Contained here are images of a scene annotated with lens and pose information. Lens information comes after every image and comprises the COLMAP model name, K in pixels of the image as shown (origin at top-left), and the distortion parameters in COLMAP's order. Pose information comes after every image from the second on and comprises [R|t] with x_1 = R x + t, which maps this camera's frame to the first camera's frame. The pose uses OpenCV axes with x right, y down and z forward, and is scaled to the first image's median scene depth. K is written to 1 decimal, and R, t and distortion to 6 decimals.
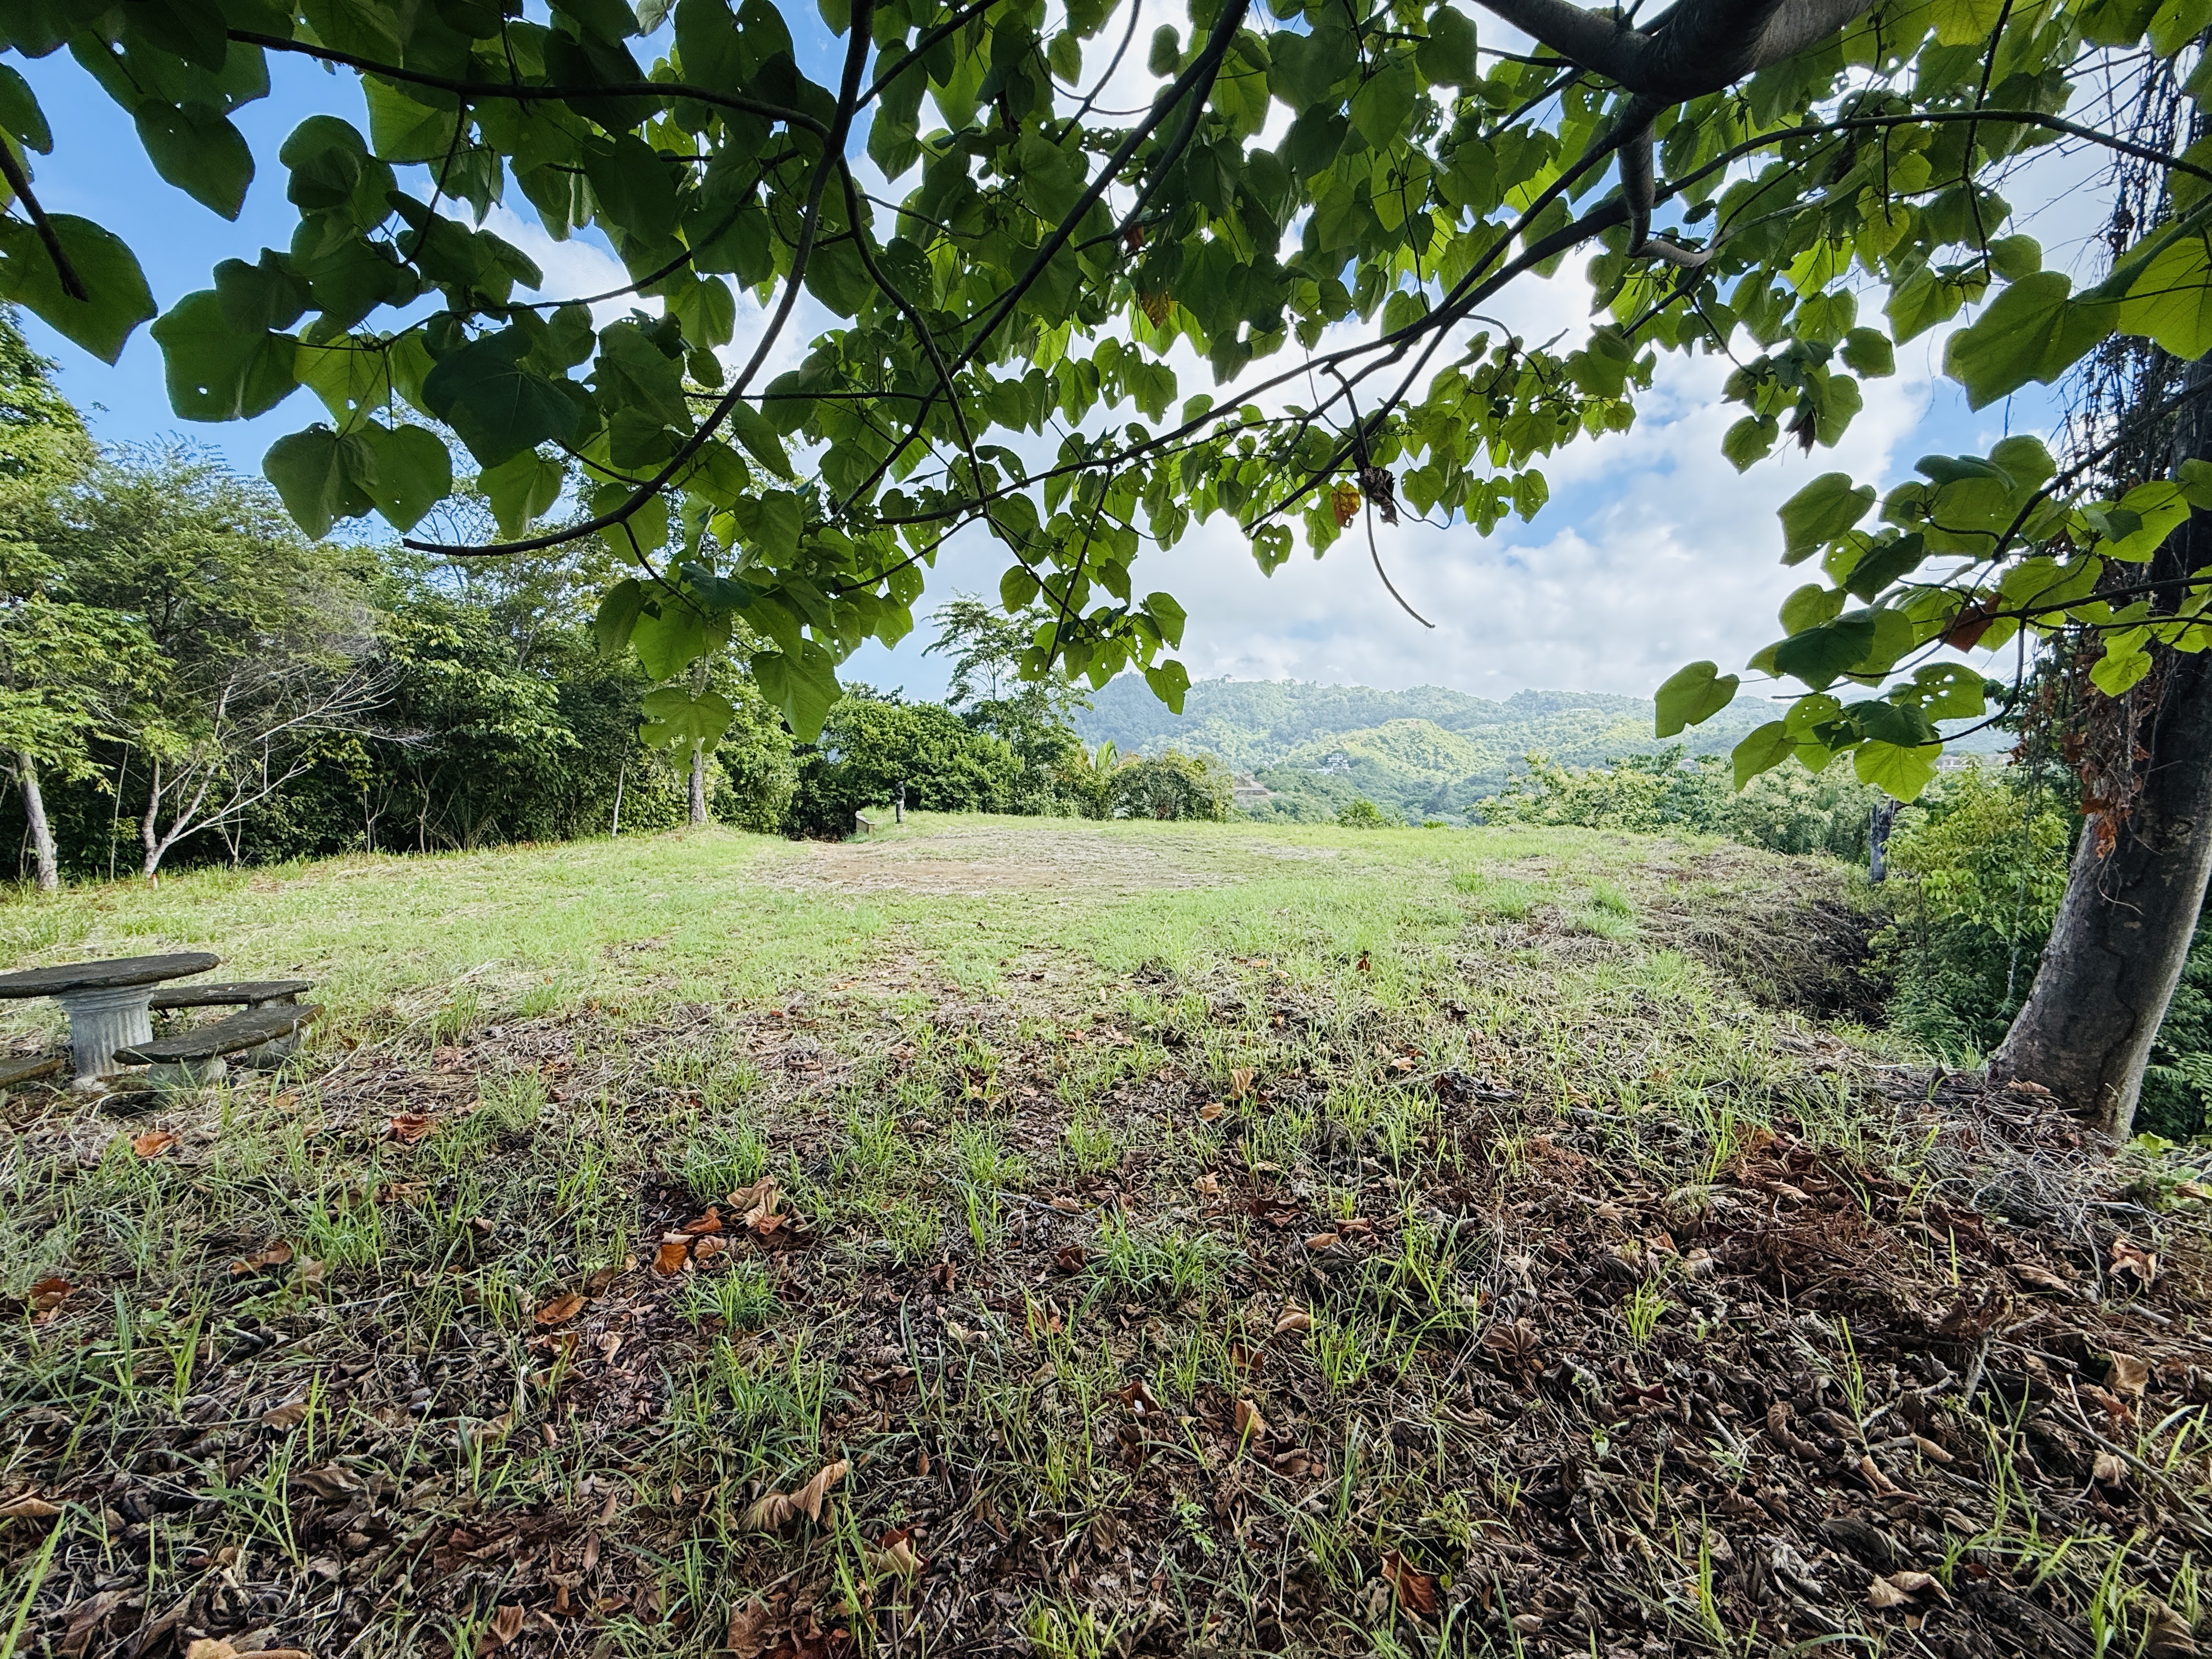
lens RADIAL K [[900.5, 0, 1097.3], [0, 900.5, 822.4], [0, 0, 1]] dist [0.000706, -0.000028]
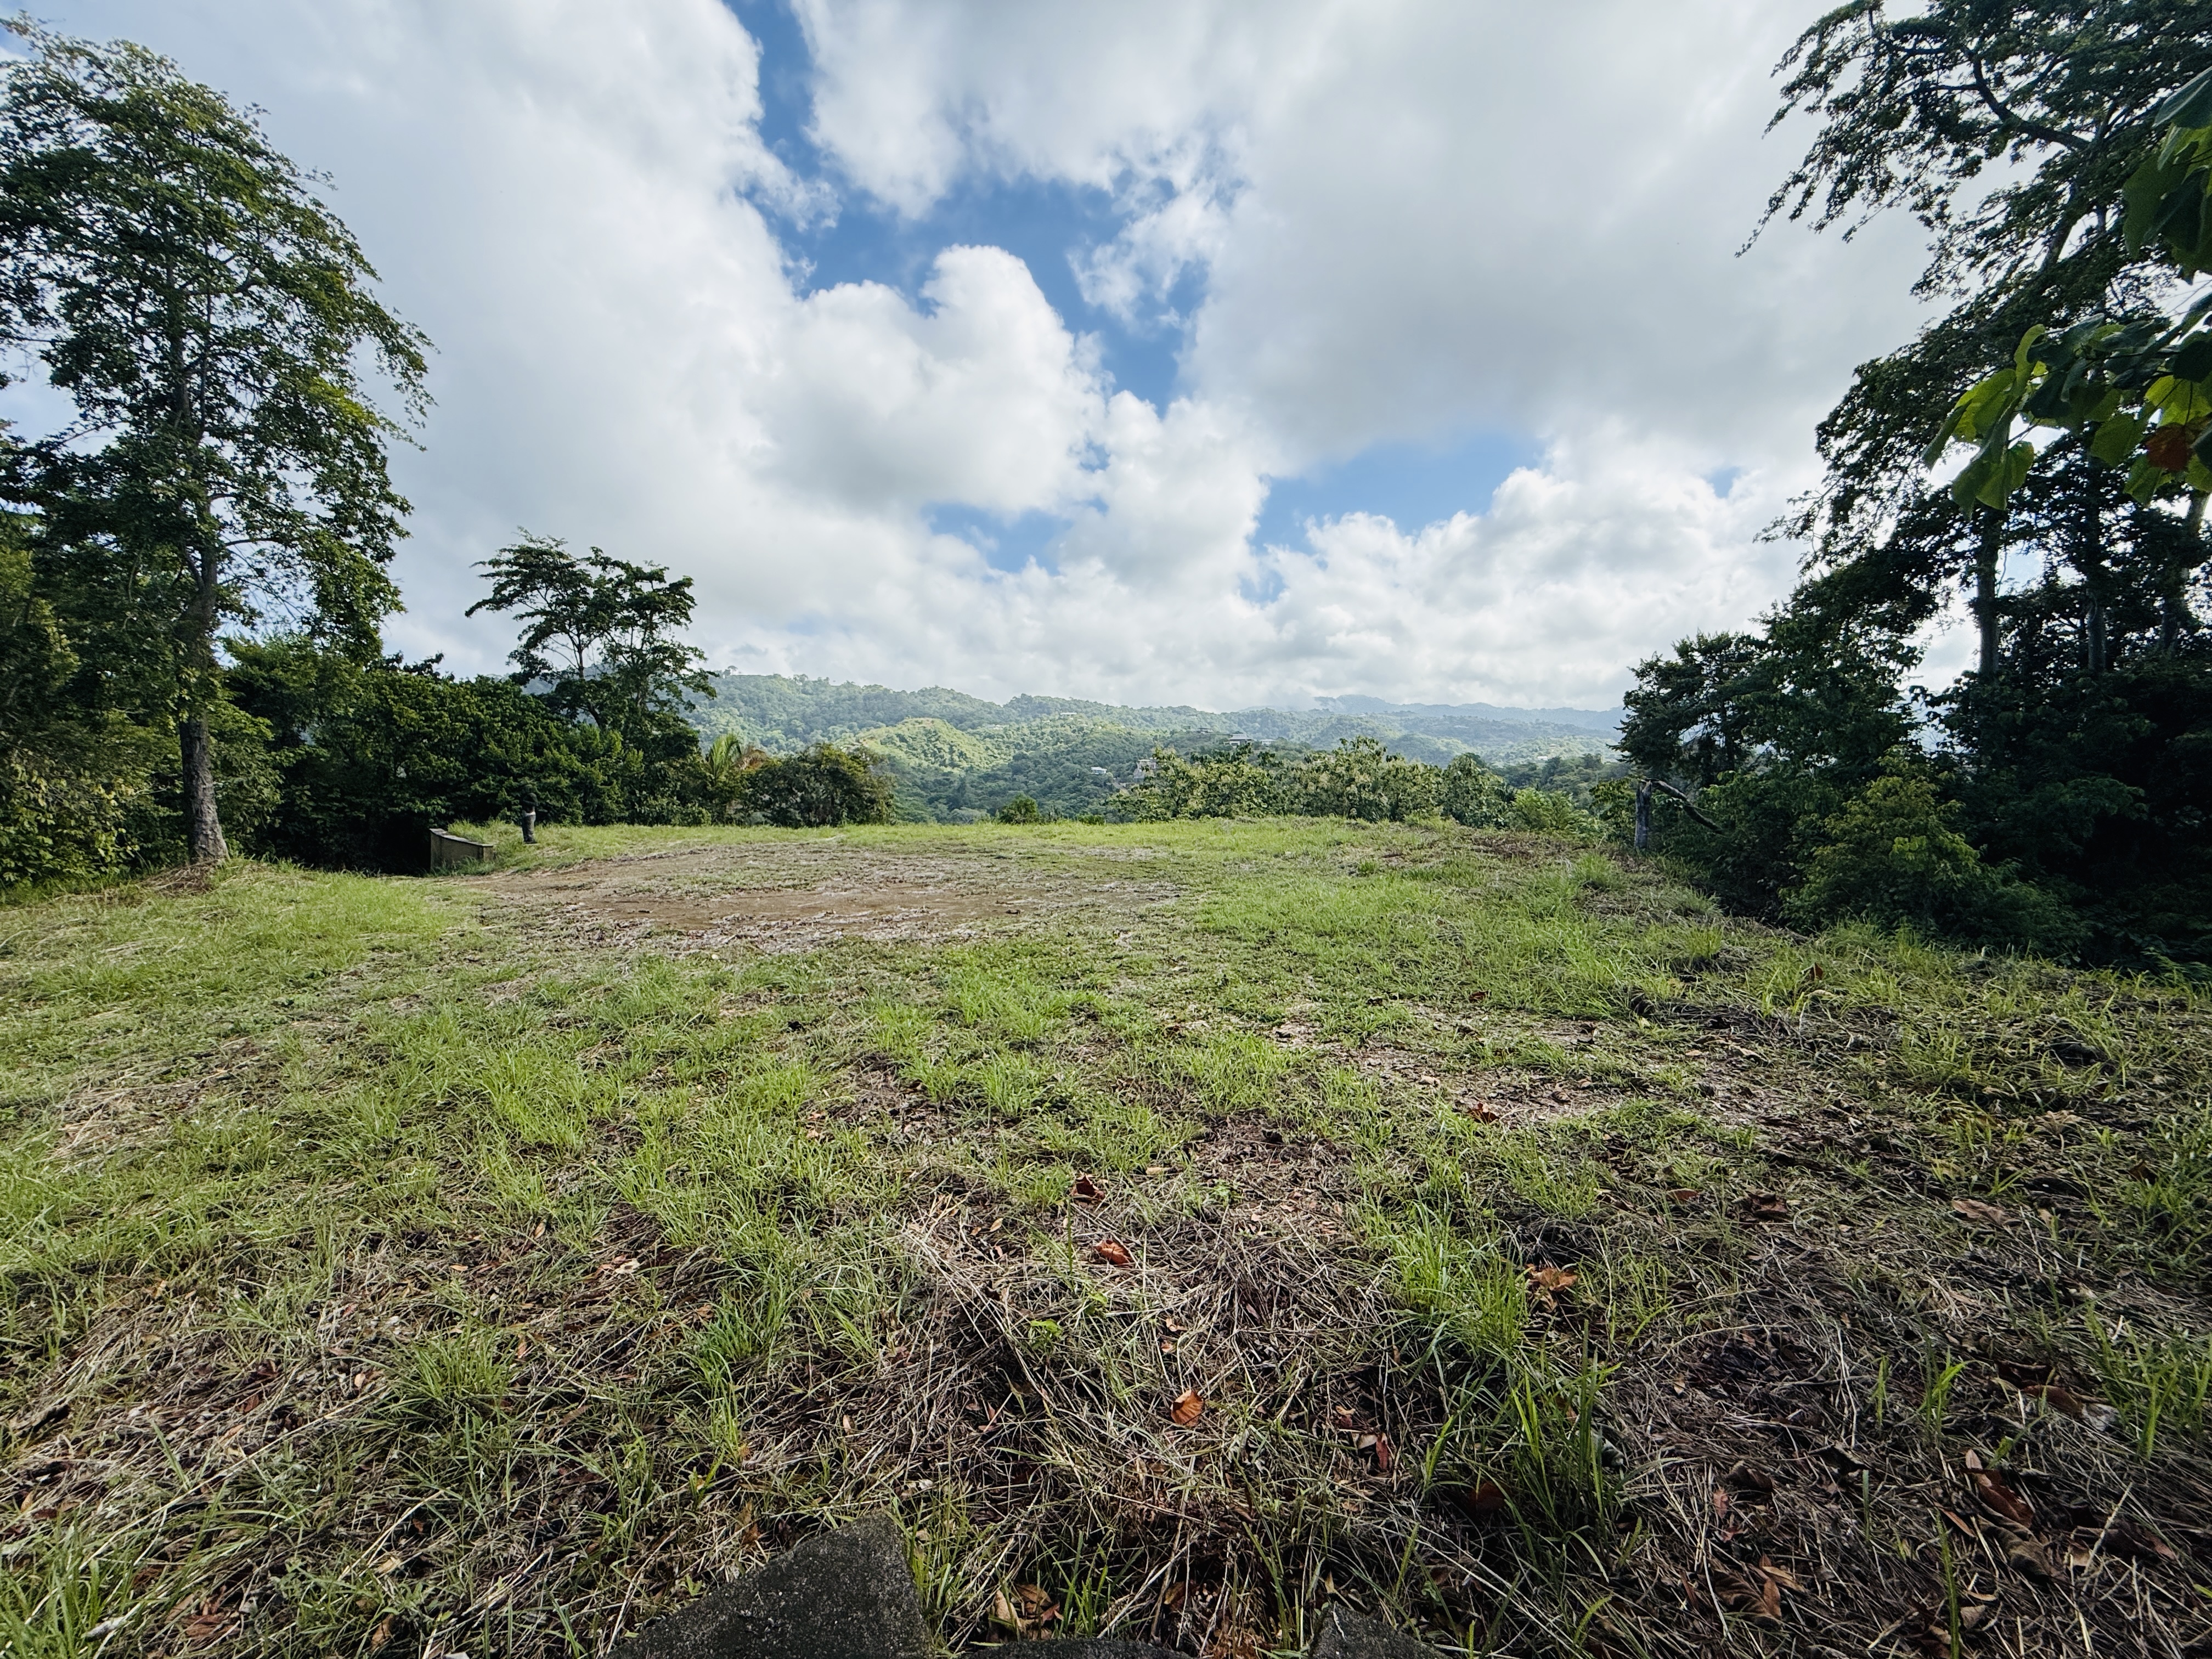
lens RADIAL K [[900.5, 0, 1104.8], [0, 900.5, 830.5], [0, 0, 1]] dist [0.000706, -0.000028]
pose [[0.862063, -0.041846, 0.505071, -0.124830], [0.036176, 0.999124, 0.021033, -0.004788], [-0.505508, 0.000140, 0.862822, 0.095496]]
